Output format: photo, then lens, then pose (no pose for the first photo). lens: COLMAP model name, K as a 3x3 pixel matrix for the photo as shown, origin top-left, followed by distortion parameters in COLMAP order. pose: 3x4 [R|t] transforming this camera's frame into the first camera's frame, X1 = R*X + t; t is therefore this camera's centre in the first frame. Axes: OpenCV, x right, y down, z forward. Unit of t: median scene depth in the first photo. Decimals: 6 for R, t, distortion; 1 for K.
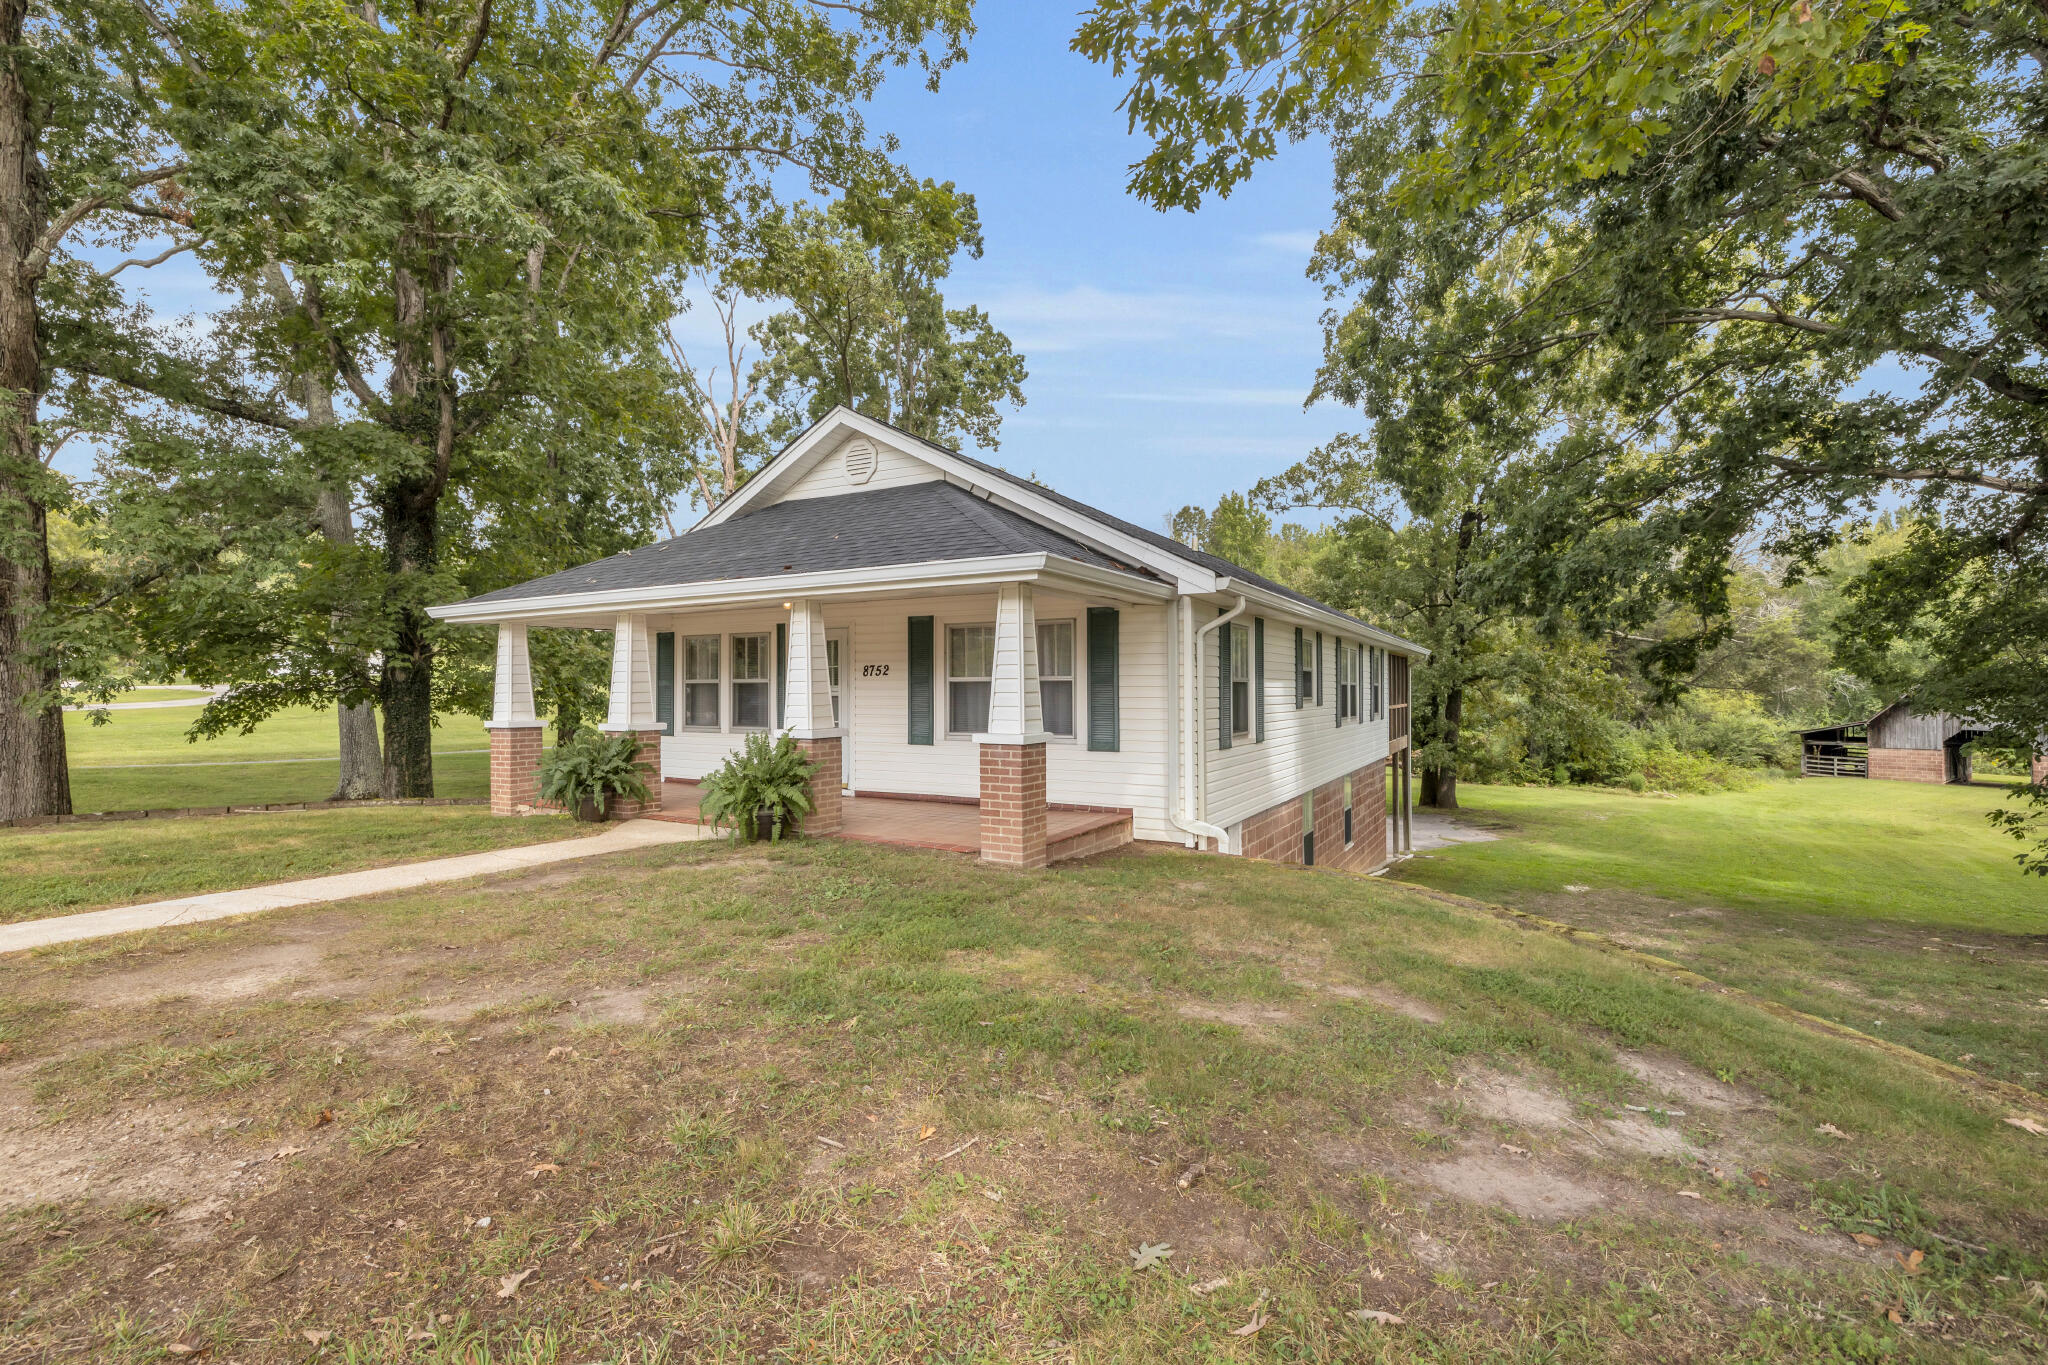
lens RADIAL K [[906.6, 0, 1032.1], [0, 906.6, 680.6], [0, 0, 1]] dist [-0.001853, -0.000297]
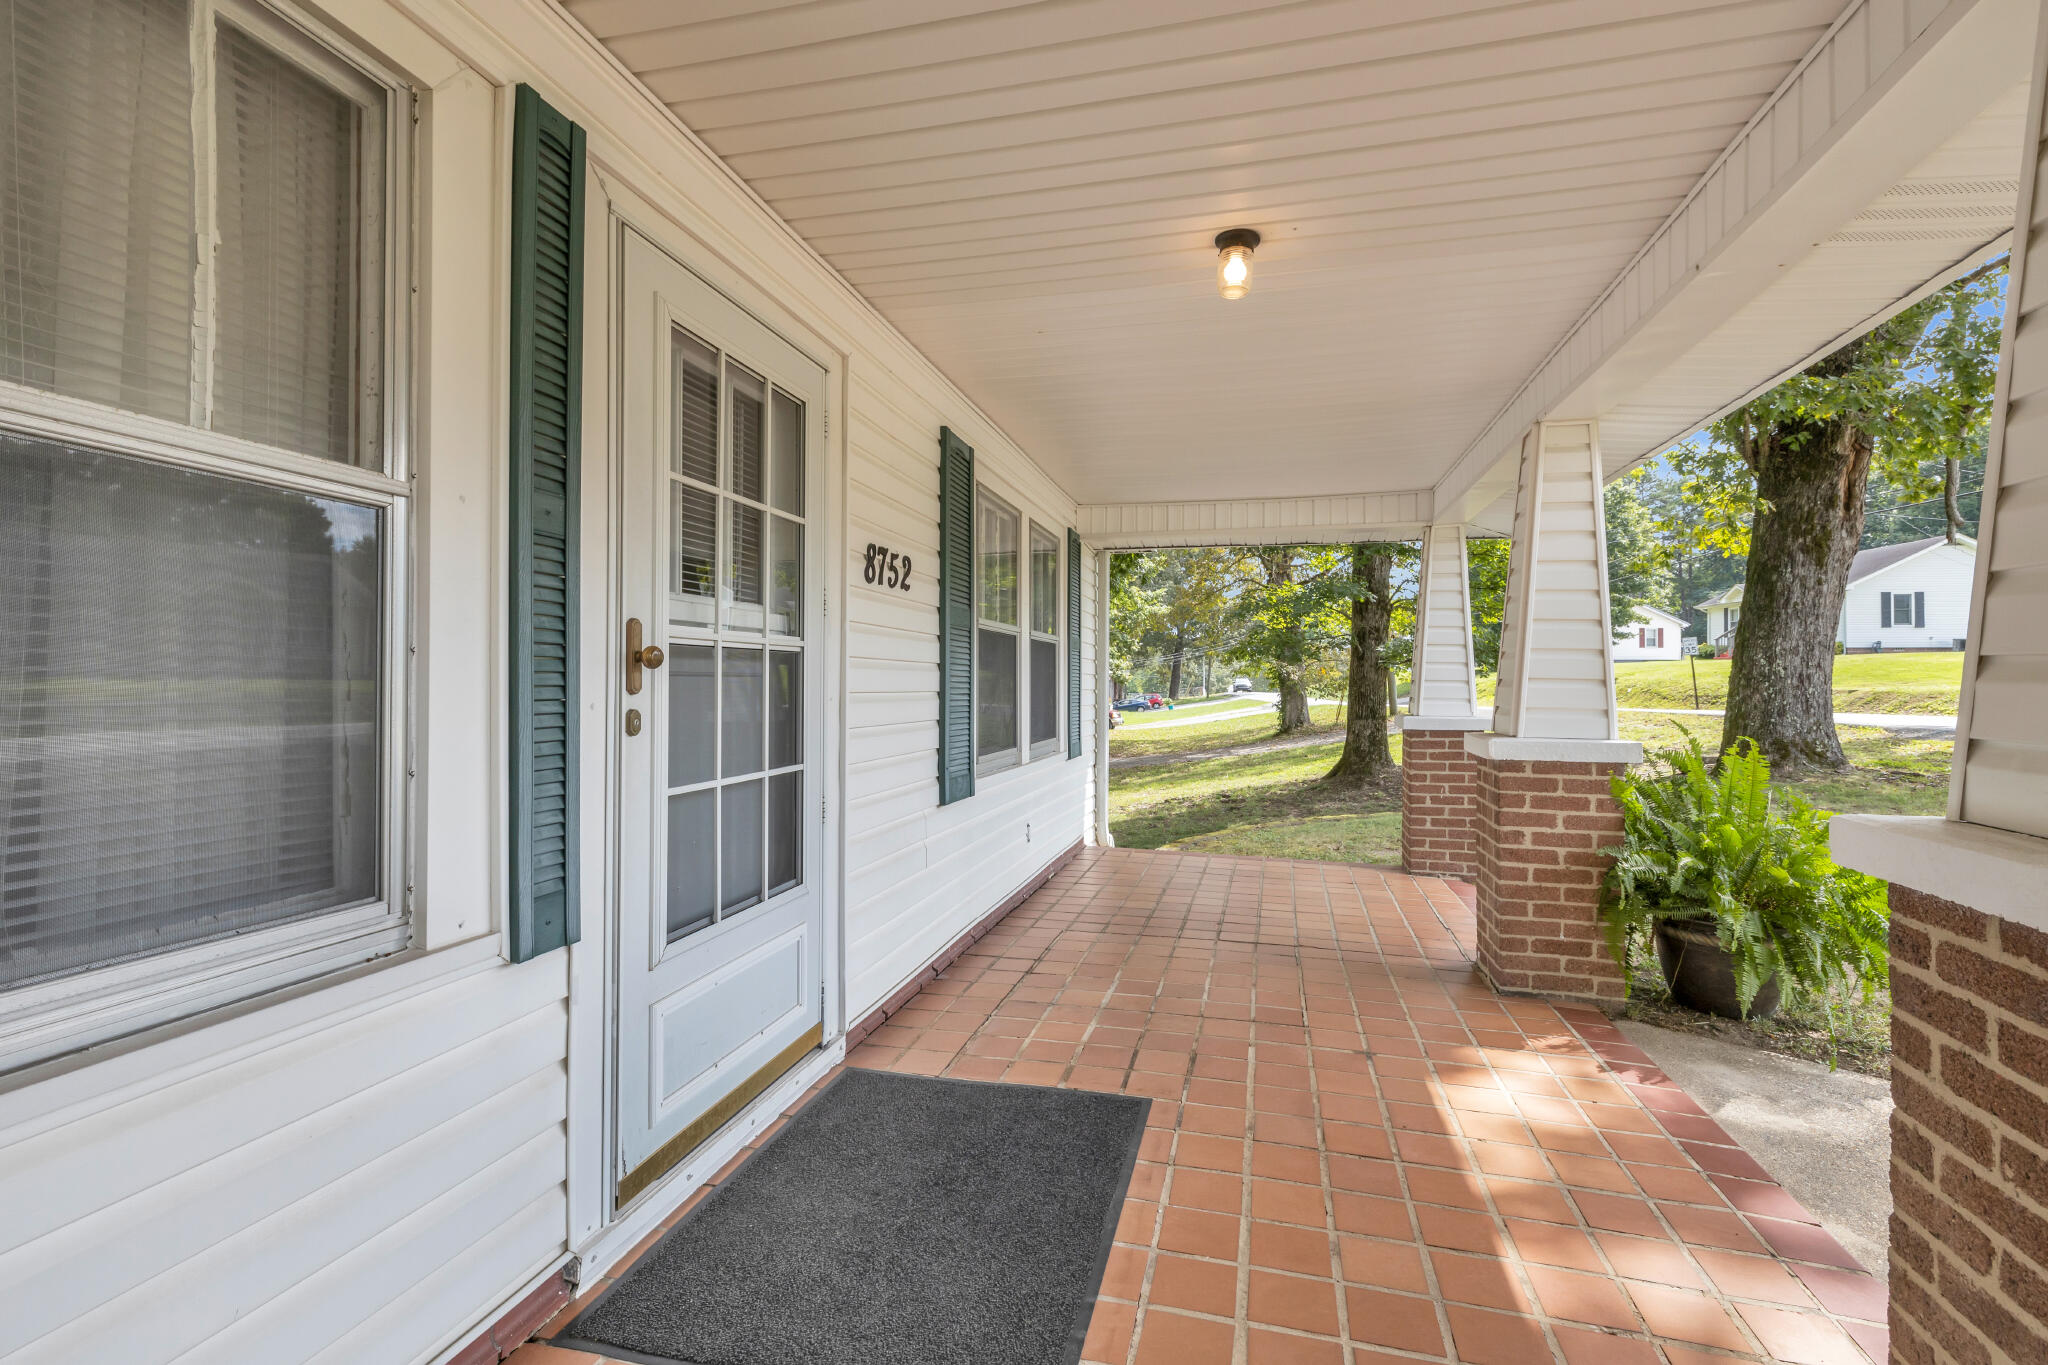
lens RADIAL K [[906.6, 0, 1032.1], [0, 906.6, 680.6], [0, 0, 1]] dist [-0.001853, -0.000297]
pose [[-0.243703, 0.010986, 0.969788, -0.467650], [-0.007186, 0.999888, -0.013132, 0.027760], [-0.969823, -0.010169, -0.243597, 1.045326]]
